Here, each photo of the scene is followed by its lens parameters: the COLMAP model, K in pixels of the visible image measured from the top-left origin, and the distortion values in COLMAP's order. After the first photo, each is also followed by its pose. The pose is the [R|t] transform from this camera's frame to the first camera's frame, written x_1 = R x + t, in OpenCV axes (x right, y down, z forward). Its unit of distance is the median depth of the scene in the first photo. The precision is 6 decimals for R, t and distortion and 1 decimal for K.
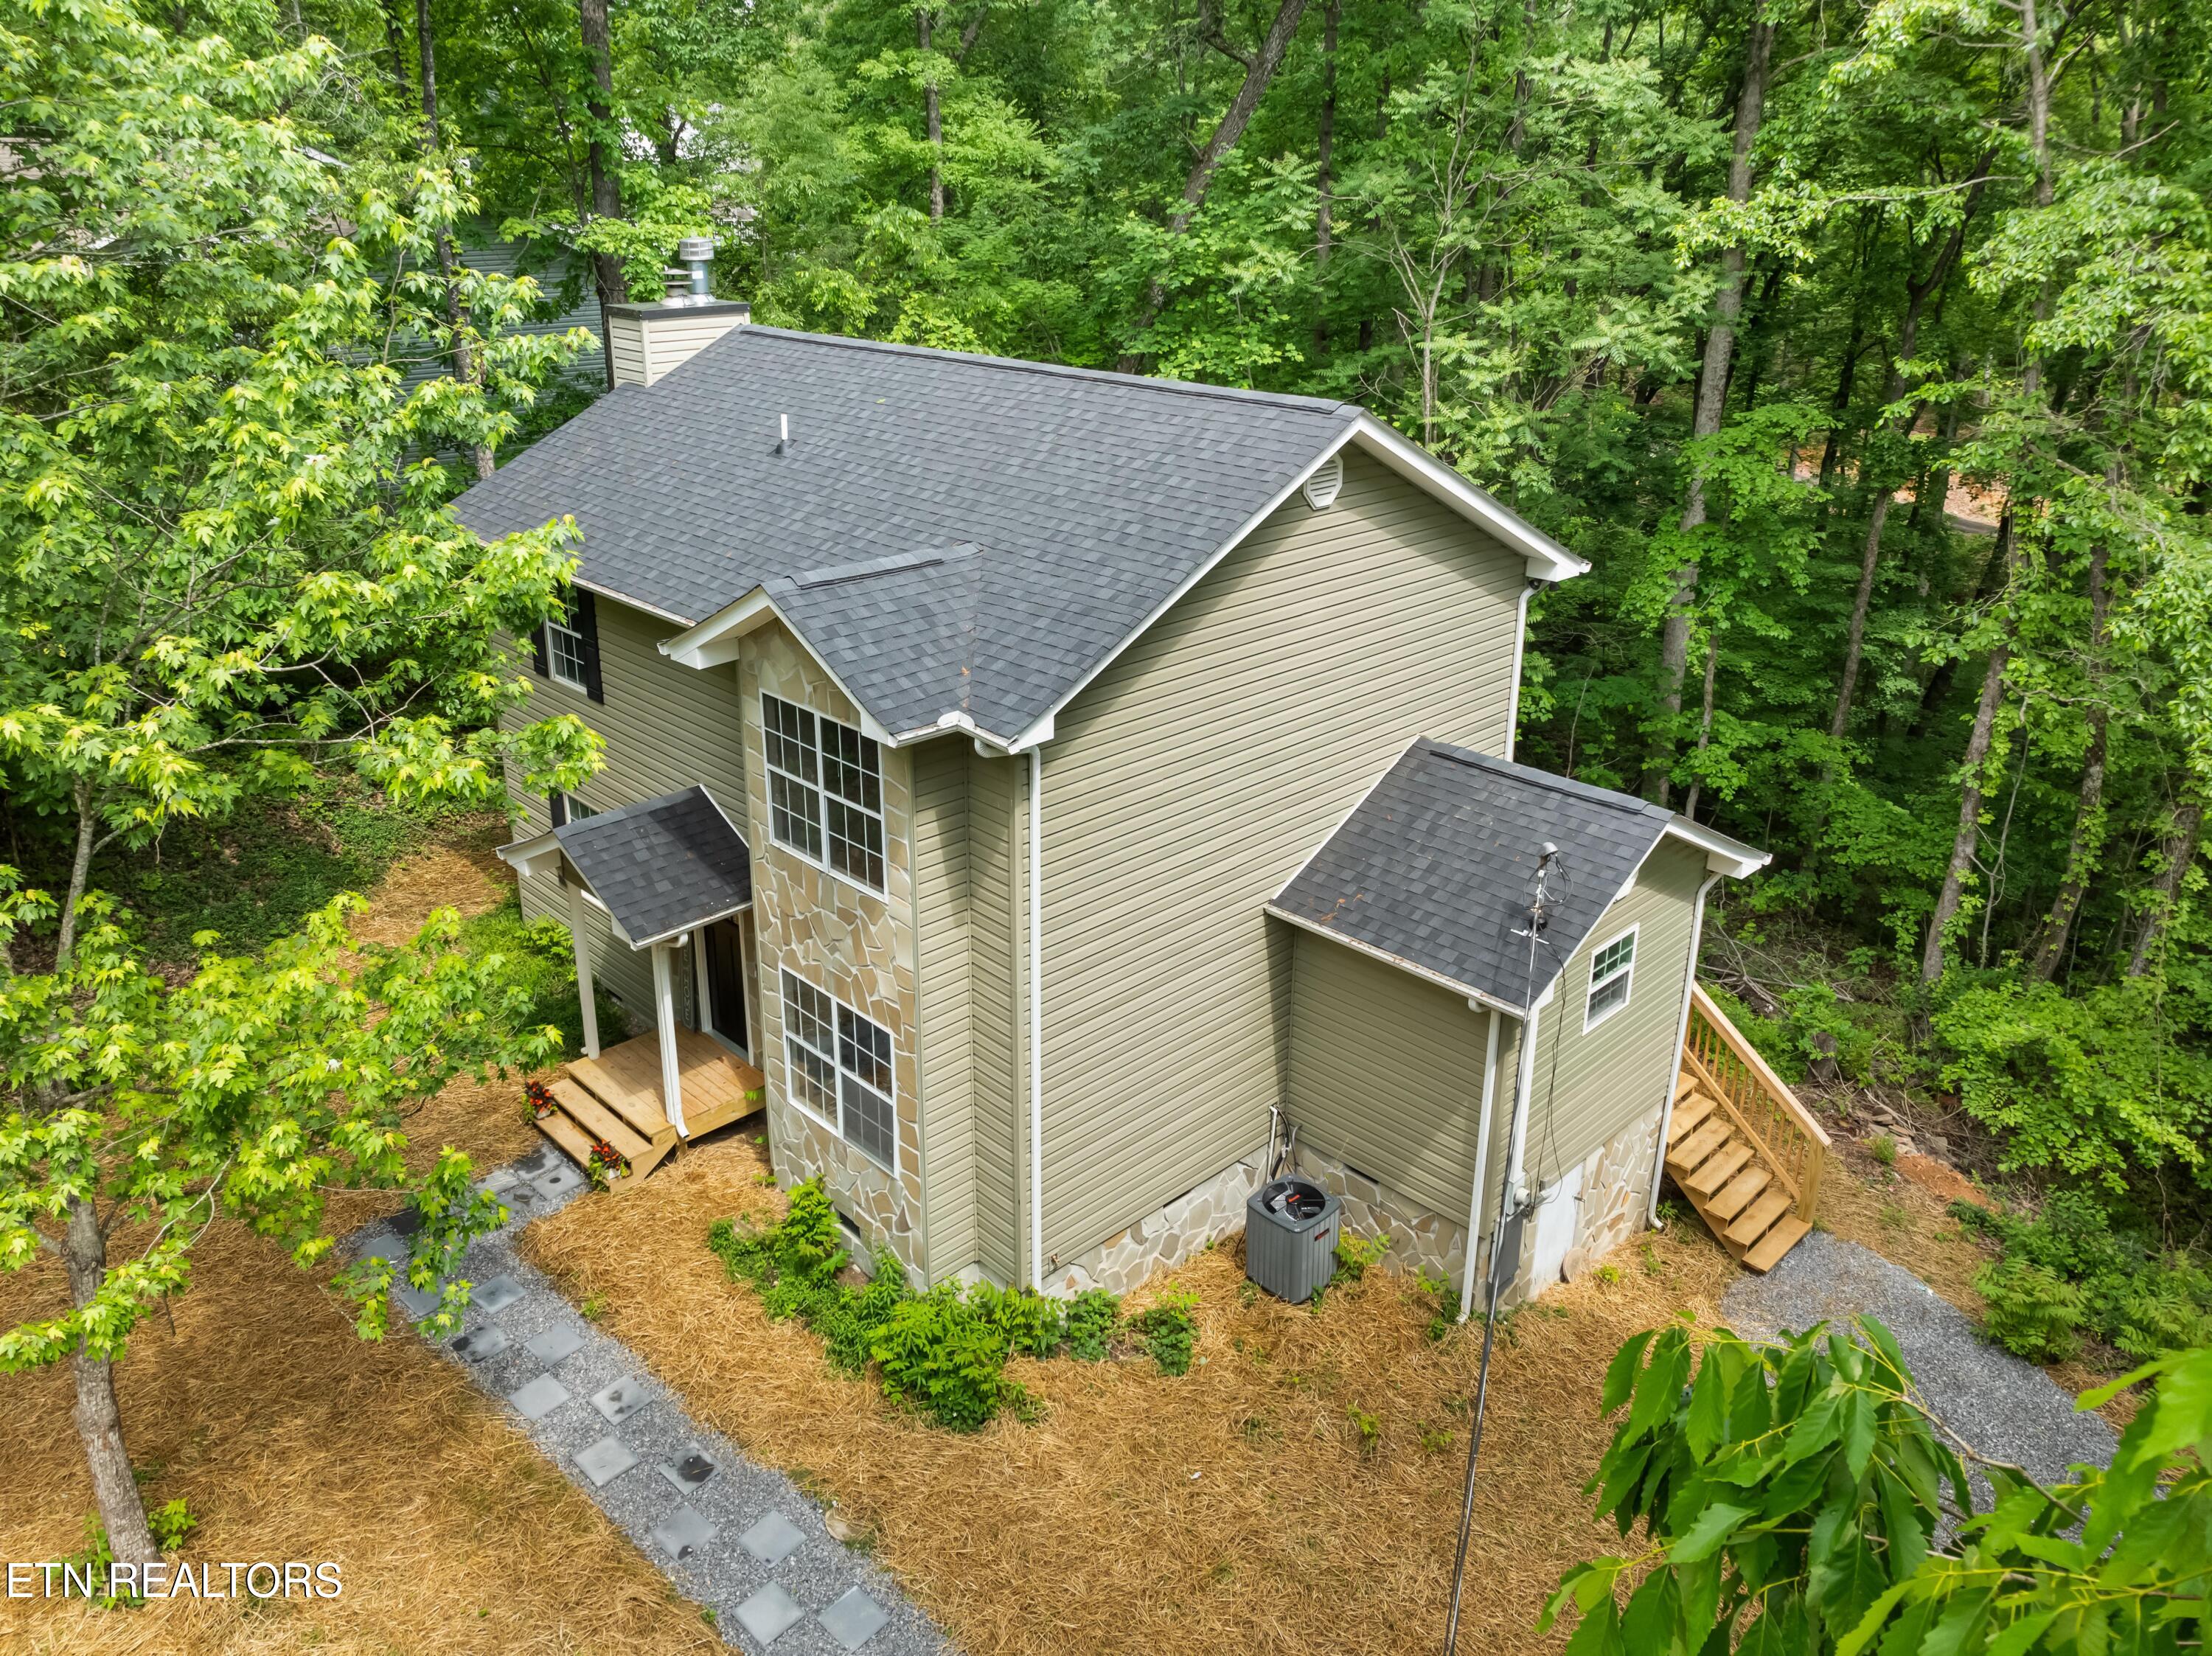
lens RADIAL K [[1583.8, 0, 1112.8], [0, 1583.8, 893.6], [0, 0, 1]] dist [-0.061541, 0.039558]
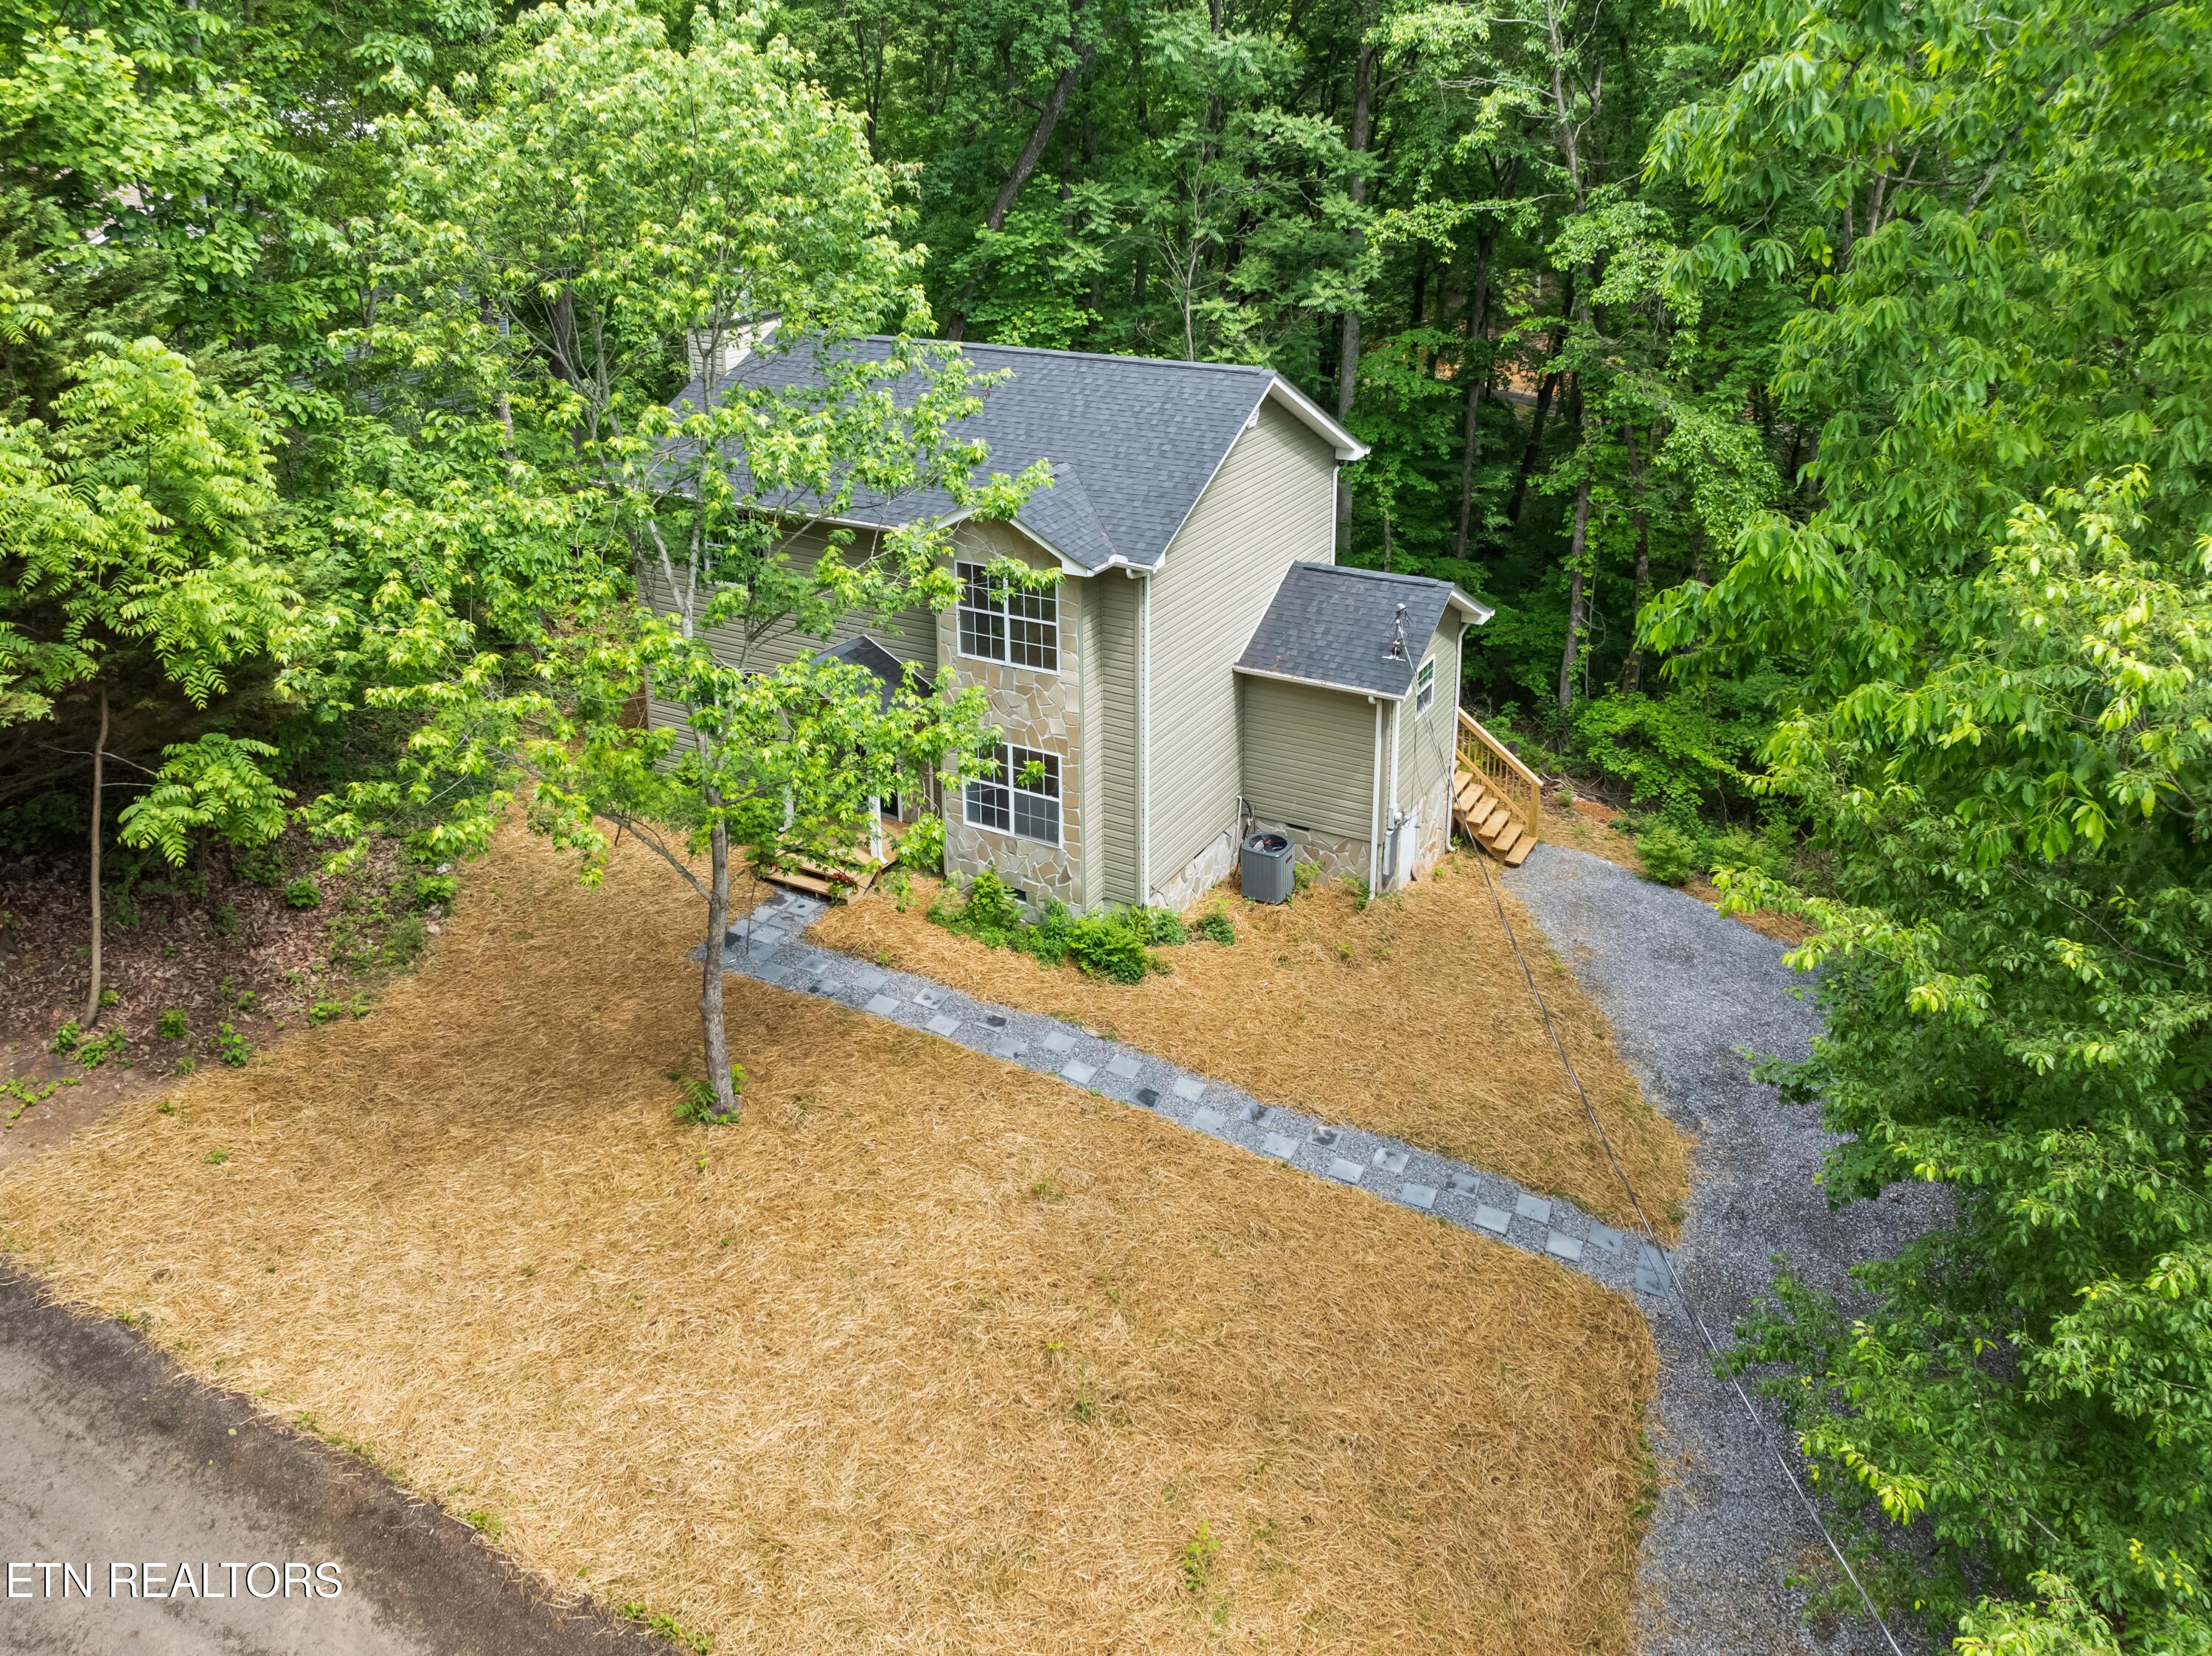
lens RADIAL K [[1663.3, 0, 1106.0], [0, 1663.3, 828.0], [0, 0, 1]] dist [-0.045964, -0.001366]
pose [[0.956364, -0.137385, 0.257864, -0.475150], [0.136904, 0.990384, 0.019910, 0.115180], [-0.258120, 0.016261, 0.965976, -0.617485]]
